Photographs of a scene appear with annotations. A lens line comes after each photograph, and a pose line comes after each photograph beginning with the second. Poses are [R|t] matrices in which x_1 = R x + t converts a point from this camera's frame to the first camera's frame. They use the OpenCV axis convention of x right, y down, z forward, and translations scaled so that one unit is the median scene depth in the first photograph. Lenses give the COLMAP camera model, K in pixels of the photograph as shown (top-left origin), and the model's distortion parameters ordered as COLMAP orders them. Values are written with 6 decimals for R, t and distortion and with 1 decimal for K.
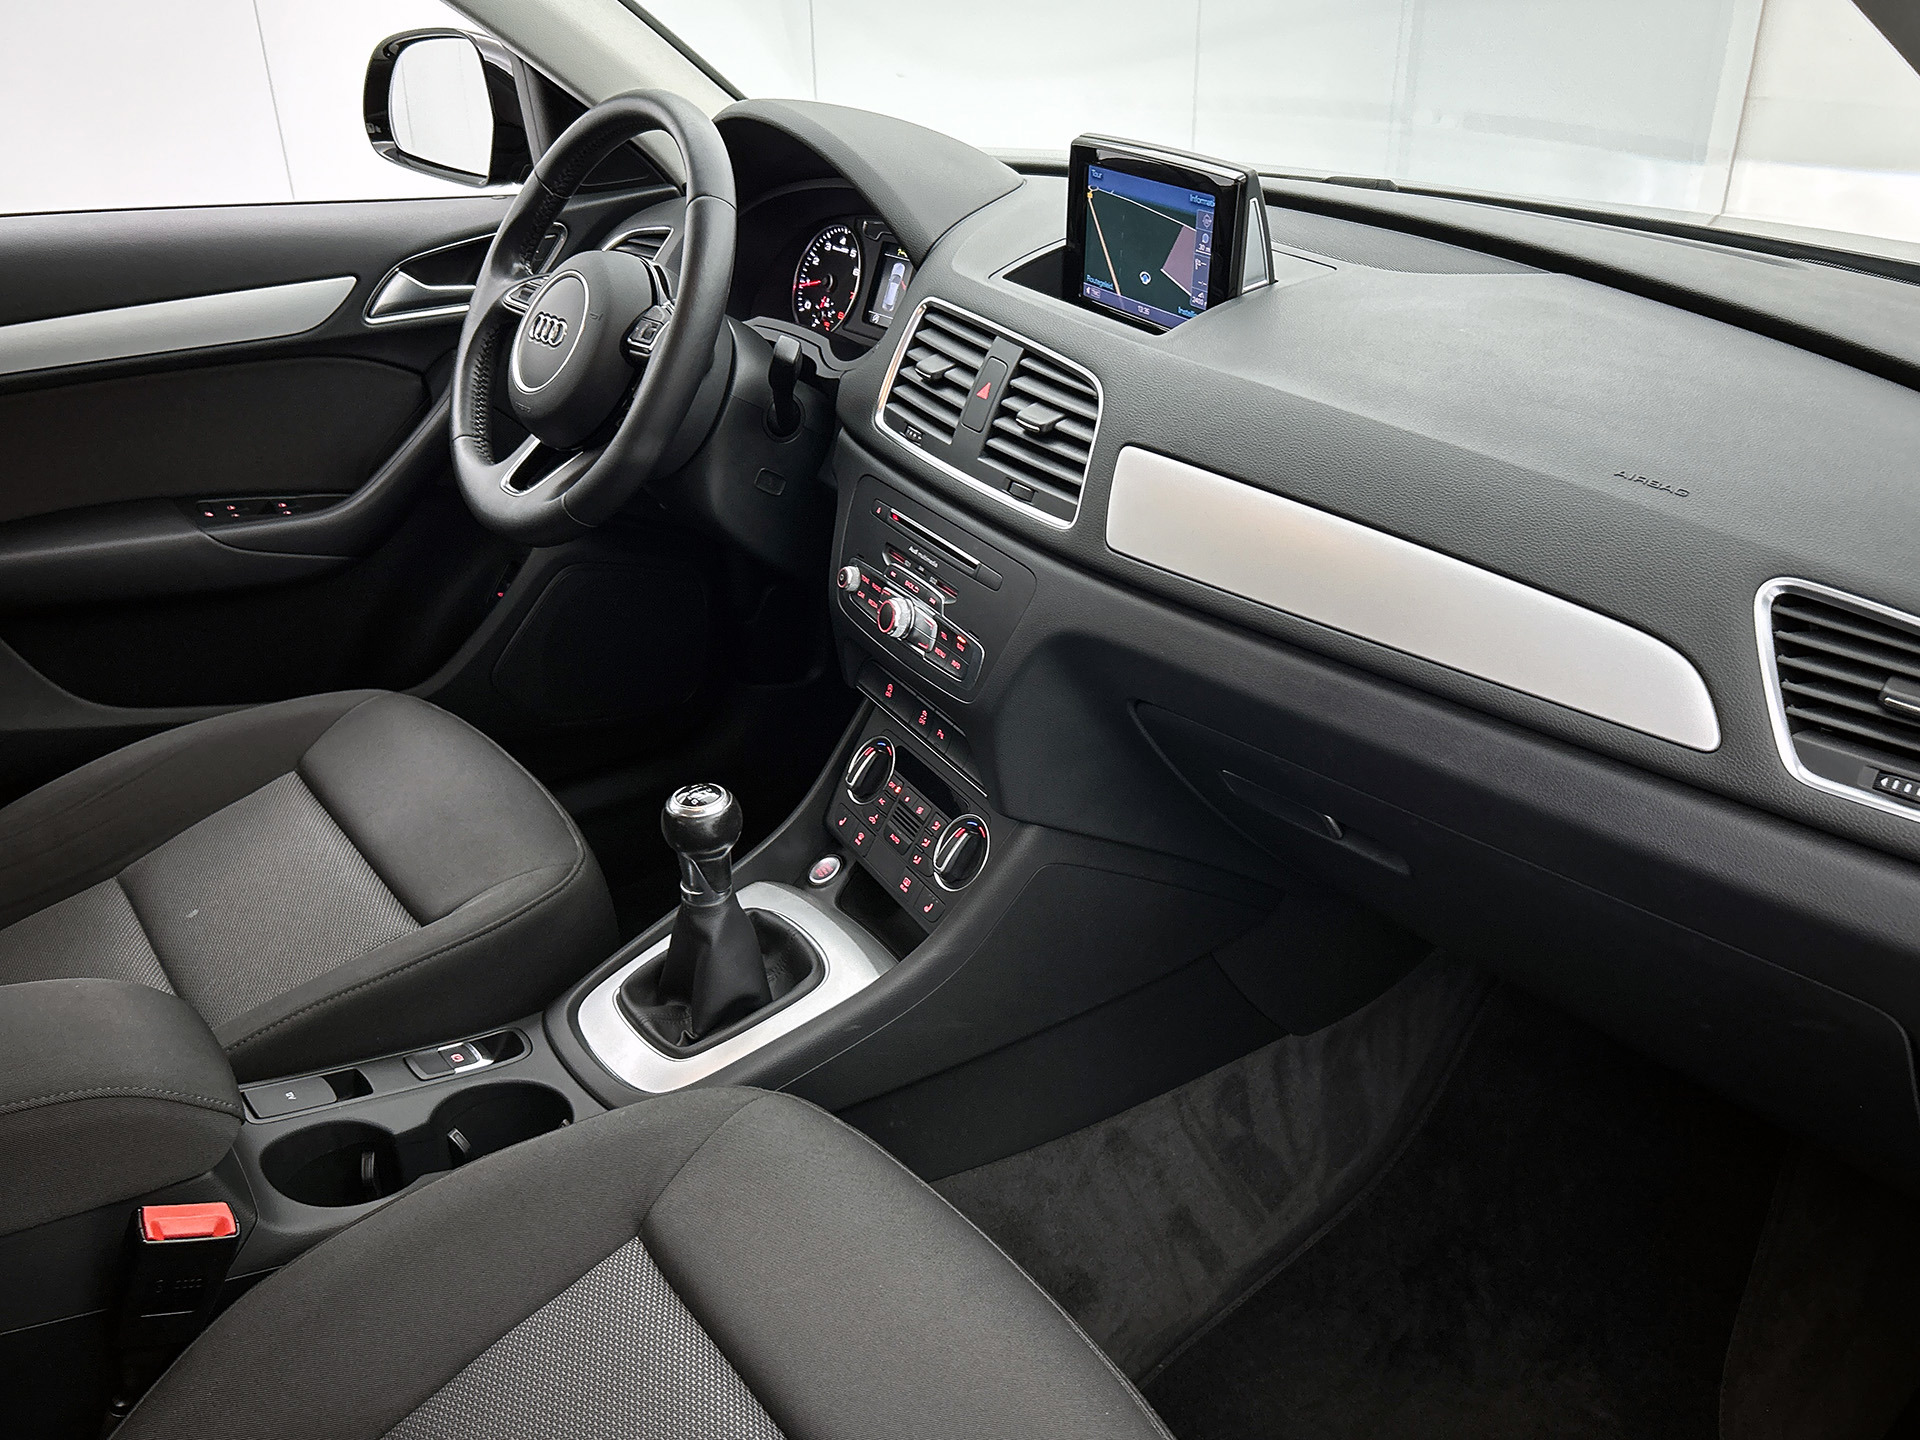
lens RADIAL K [[1559.0, 0, 978.3], [0, 1559.0, 721.0], [0, 0, 1]] dist [0.007890, -0.003754]
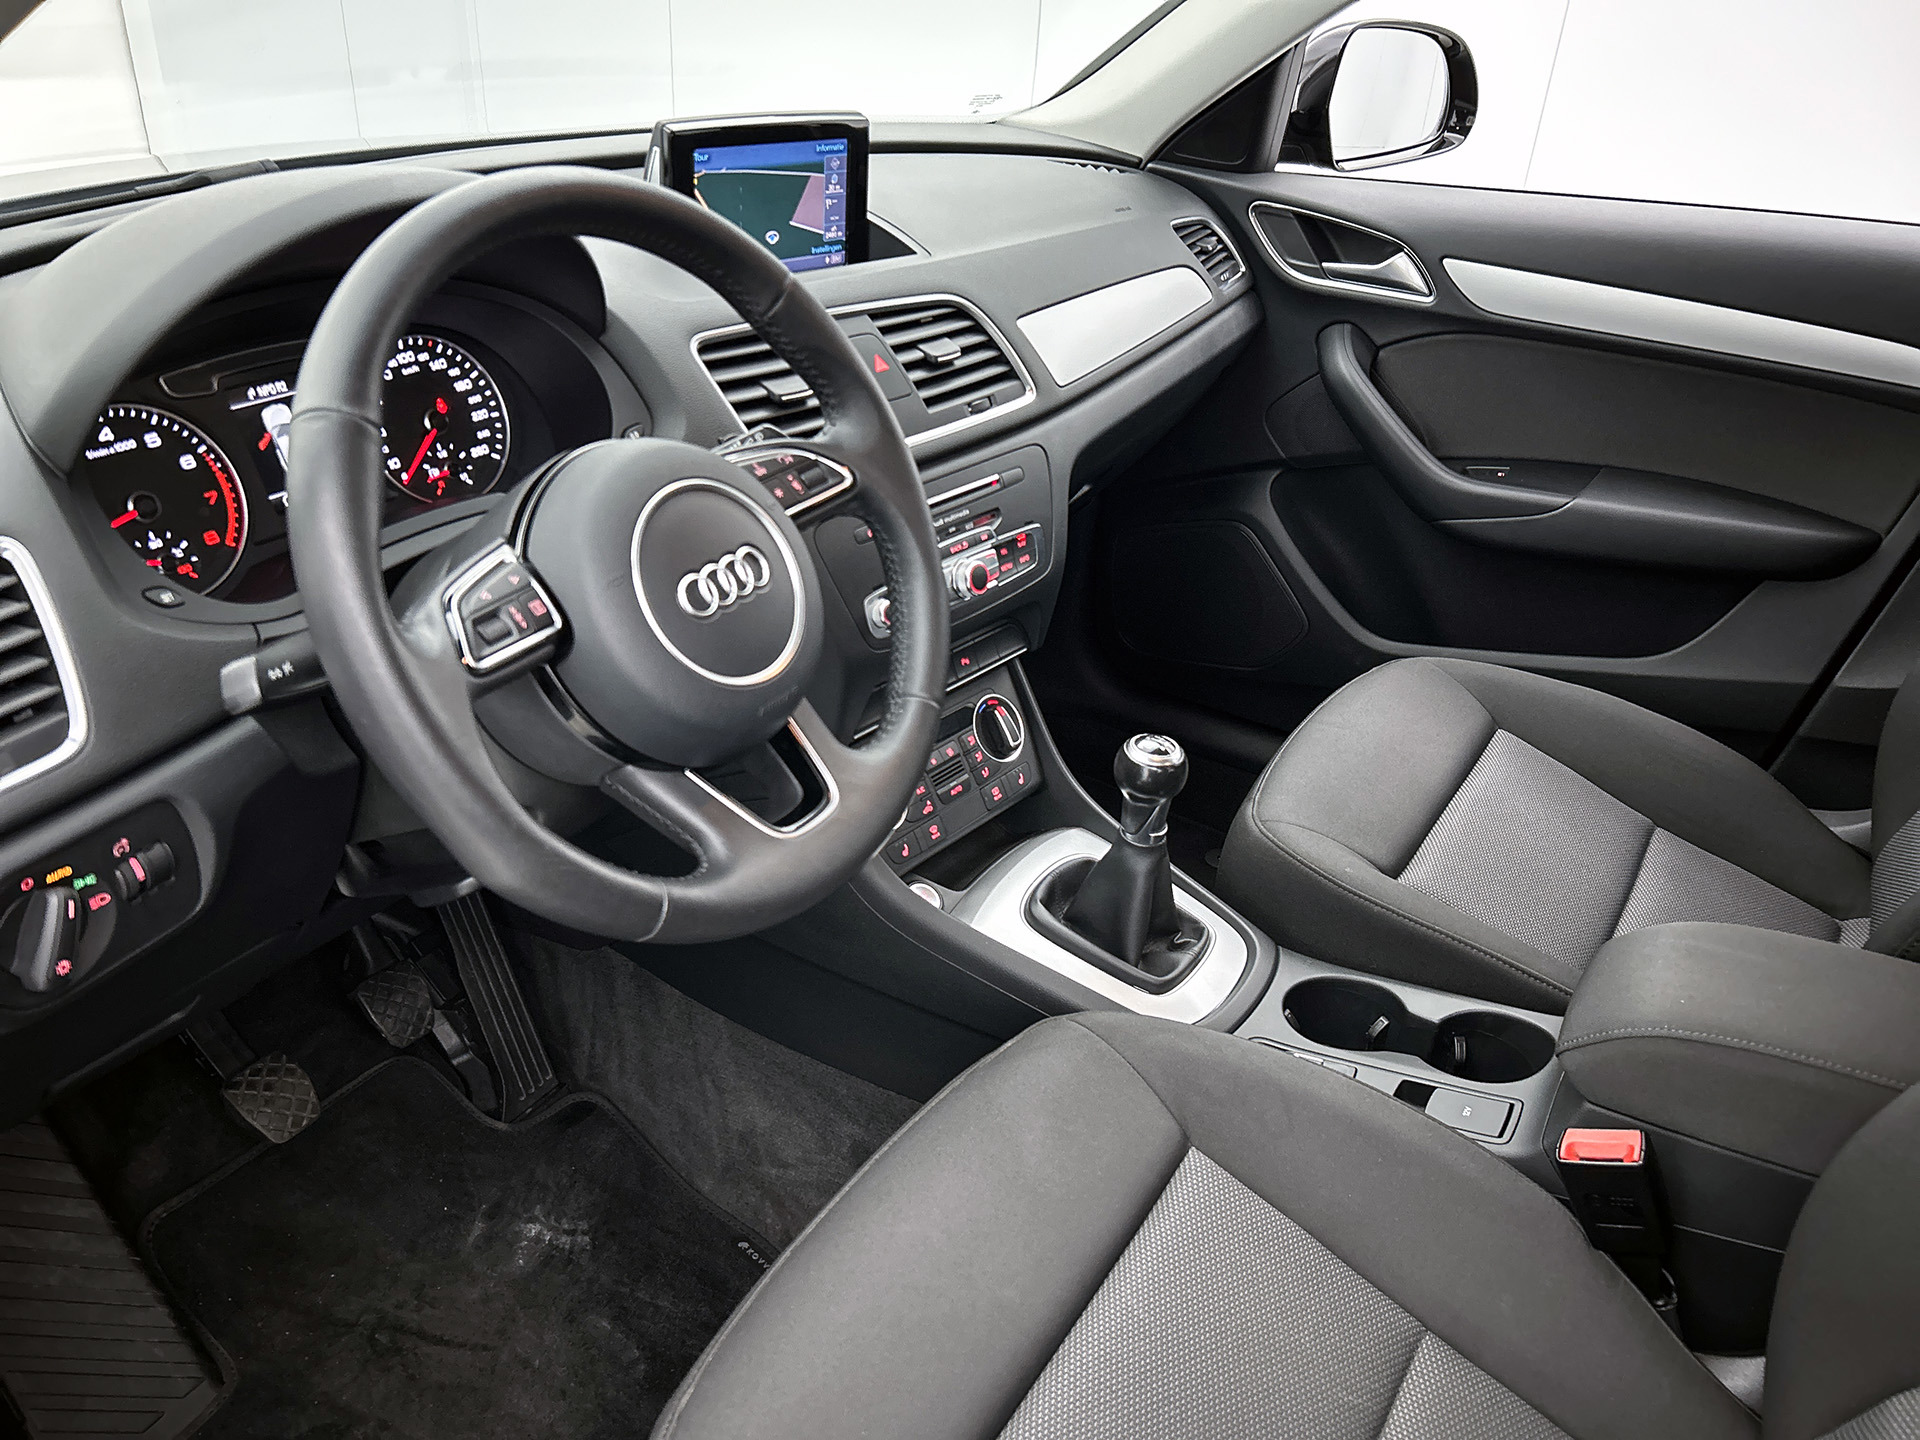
lens RADIAL K [[1466.2, 0, 929.9], [0, 1466.2, 726.1], [0, 0, 1]] dist [0.027674, -0.026580]
pose [[-0.331052, -0.470280, 0.818071, -0.936472], [0.383158, 0.725273, 0.571988, -0.592685], [-0.862319, 0.502808, -0.059911, 1.167309]]
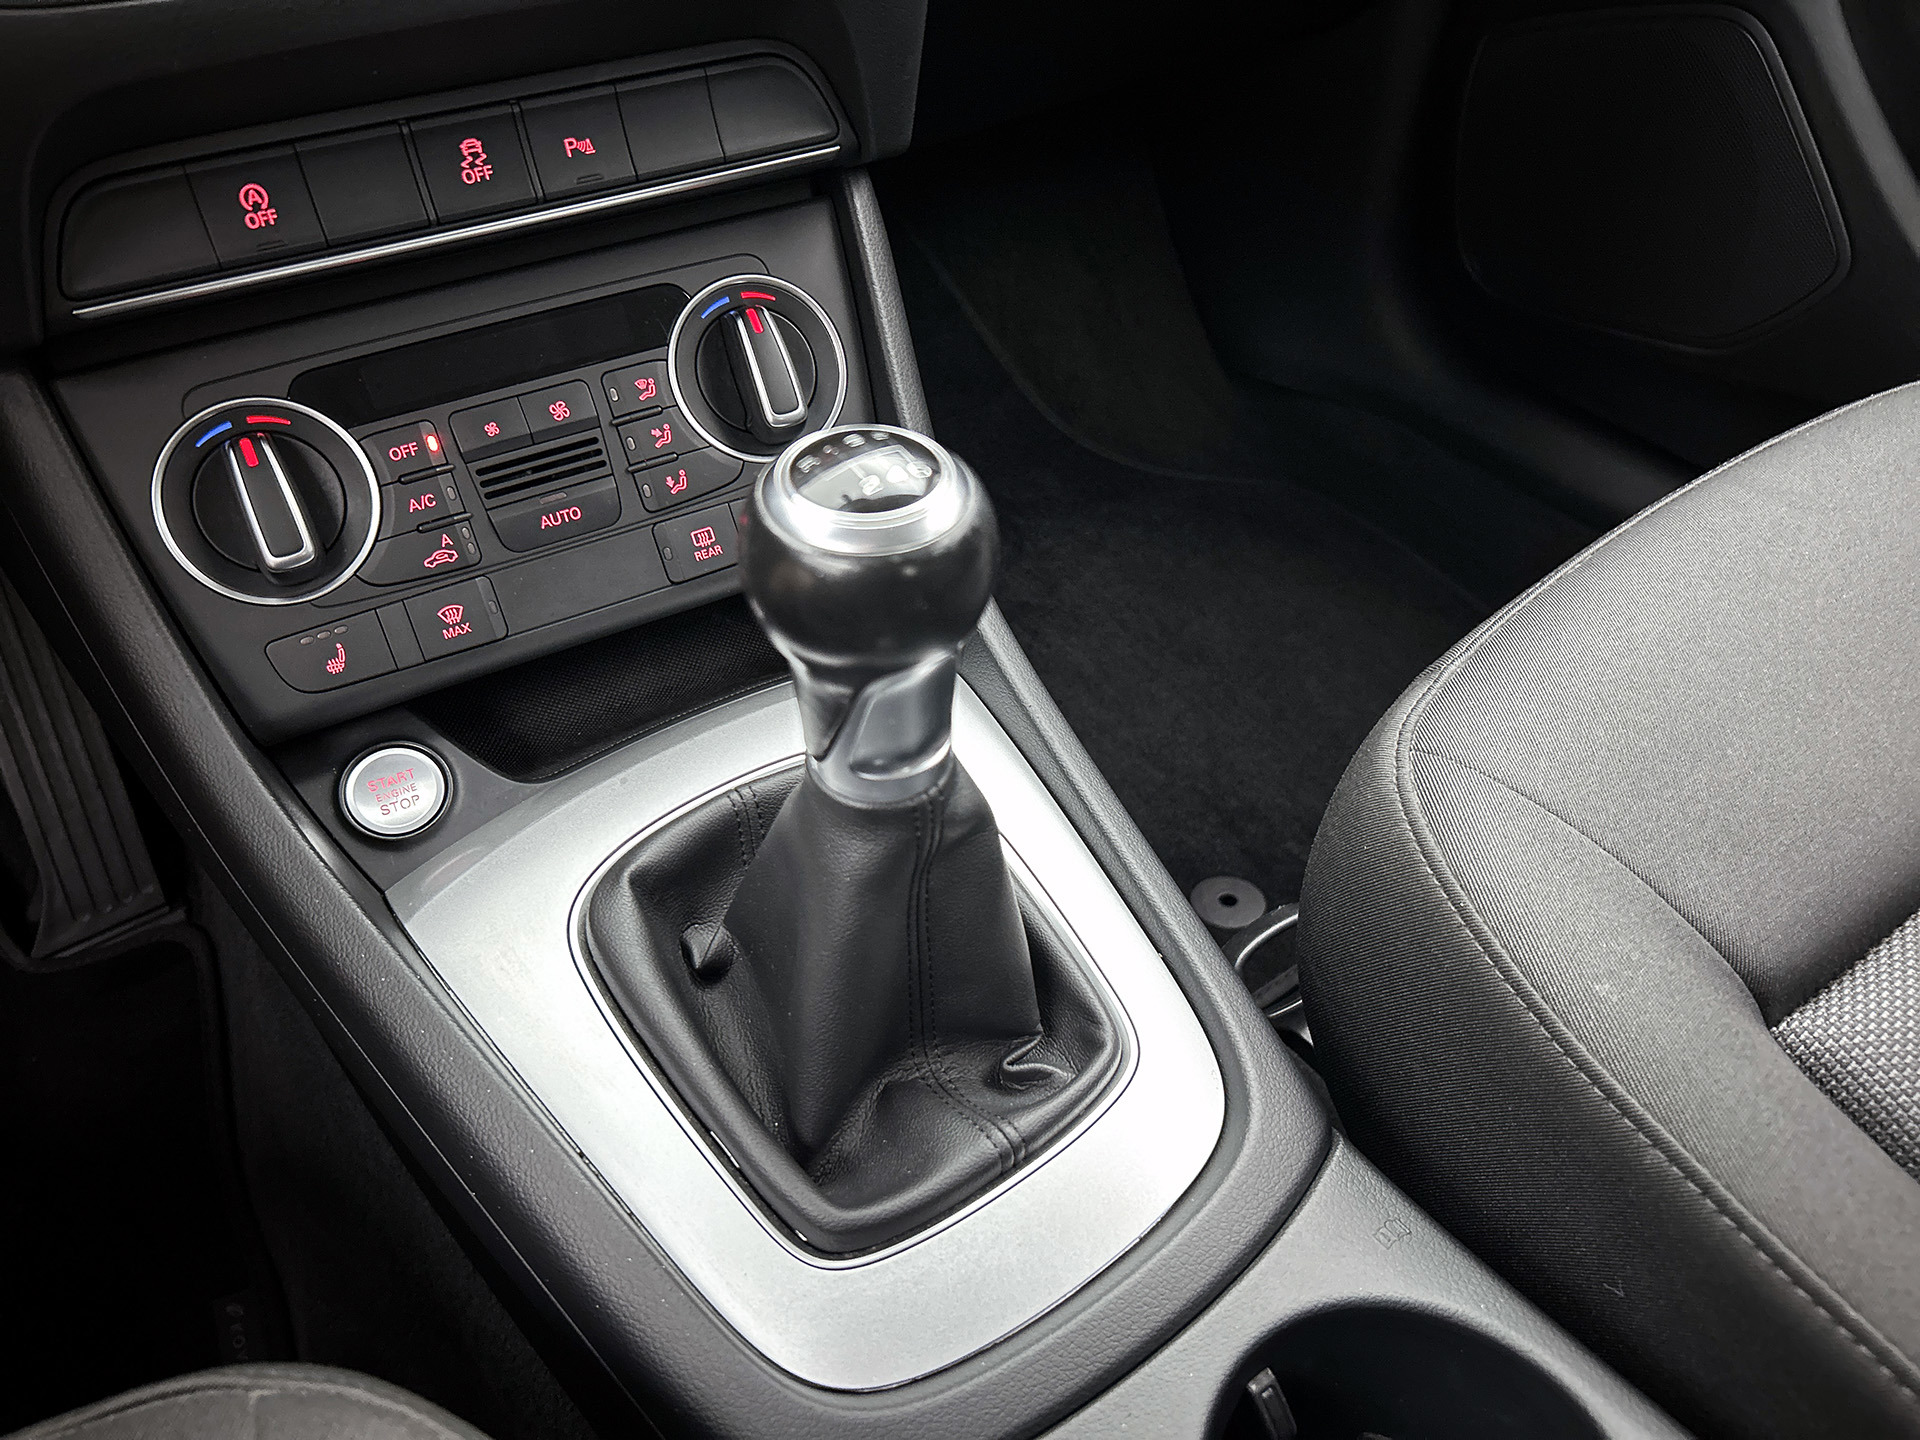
lens RADIAL K [[1466.2, 0, 975.3], [0, 1466.2, 732.4], [0, 0, 1]] dist [0.027674, -0.026580]
pose [[0.007944, -0.679720, 0.733429, -0.405004], [0.443281, 0.659843, 0.606721, -0.076581], [-0.896348, 0.320295, 0.306548, 0.895055]]
